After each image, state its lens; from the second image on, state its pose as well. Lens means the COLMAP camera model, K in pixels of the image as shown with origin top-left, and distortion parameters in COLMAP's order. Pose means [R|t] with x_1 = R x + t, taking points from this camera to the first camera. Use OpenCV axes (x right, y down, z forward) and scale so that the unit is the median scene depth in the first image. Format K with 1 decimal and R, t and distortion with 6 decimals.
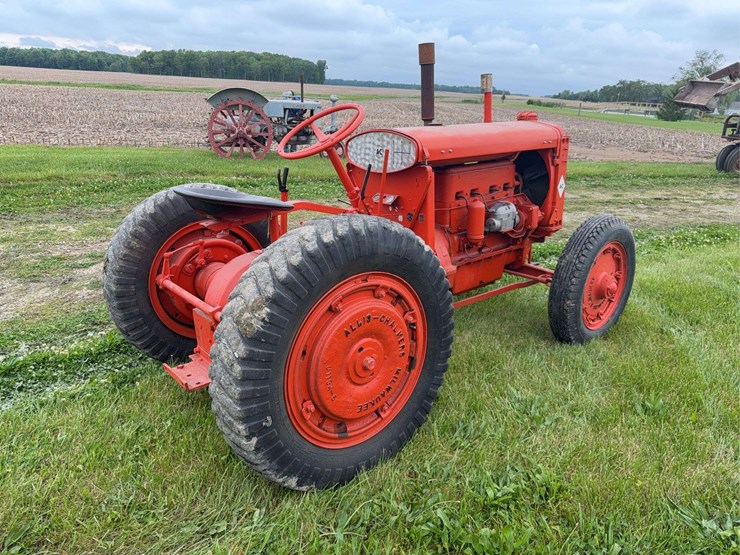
lens RADIAL K [[526.4, 0, 356.9], [0, 526.4, 272.1], [0, 0, 1]] dist [0.027508, -0.045006]
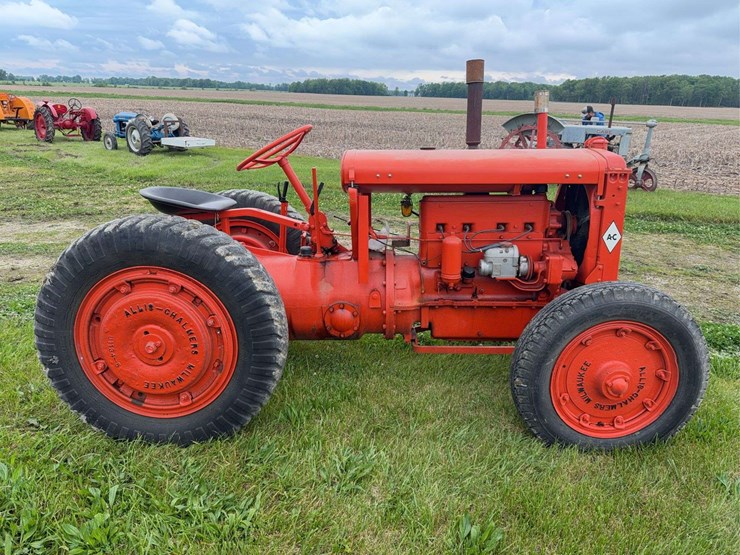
lens RADIAL K [[526.4, 0, 370.4], [0, 526.4, 272.2], [0, 0, 1]] dist [0.027508, -0.045006]
pose [[0.760519, 0.178004, -0.624440, 0.618301], [-0.207074, 0.977964, 0.026581, -0.065202], [0.615412, 0.109090, 0.780620, 0.225109]]
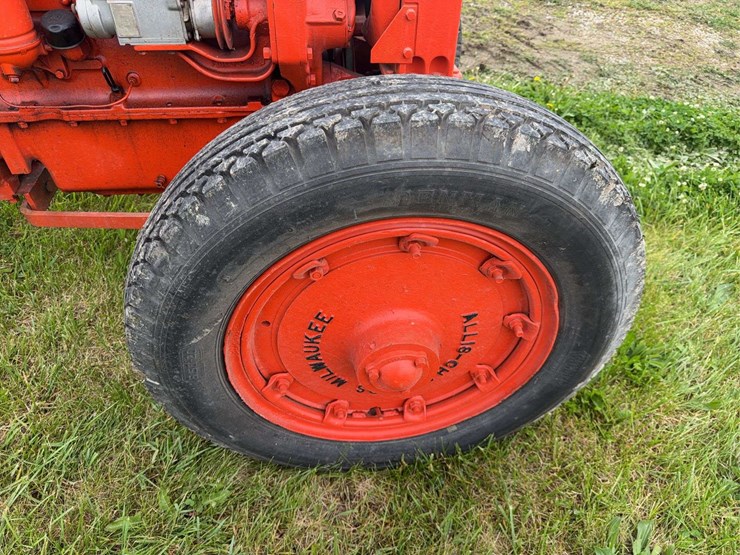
lens RADIAL K [[526.4, 0, 367.8], [0, 526.4, 277.4], [0, 0, 1]] dist [0.027508, -0.045006]
pose [[0.832867, 0.402733, -0.379655, 0.529223], [-0.206121, 0.862304, 0.462542, -0.124993], [0.513659, -0.306981, 0.801197, 0.765215]]
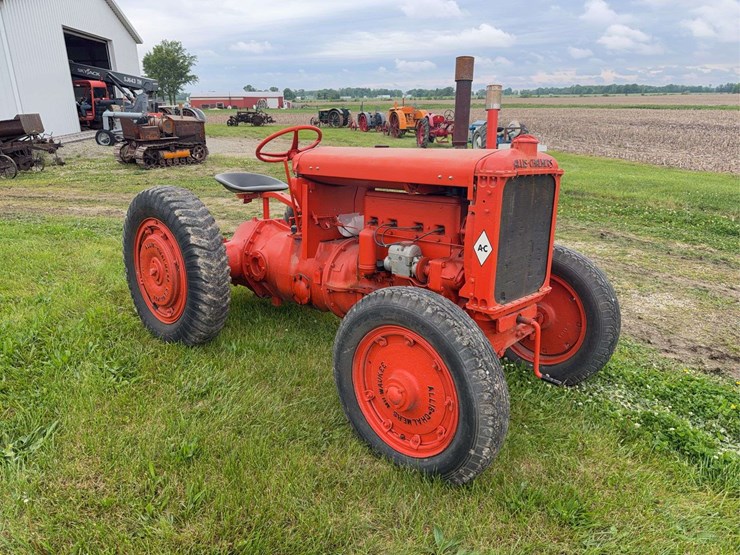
lens RADIAL K [[526.4, 0, 365.0], [0, 526.4, 276.0], [0, 0, 1]] dist [0.027508, -0.045006]
pose [[0.127617, 0.259987, -0.957142, 1.033605], [-0.307888, 0.927742, 0.210950, -0.229197], [0.942825, 0.267772, 0.198442, 0.761873]]
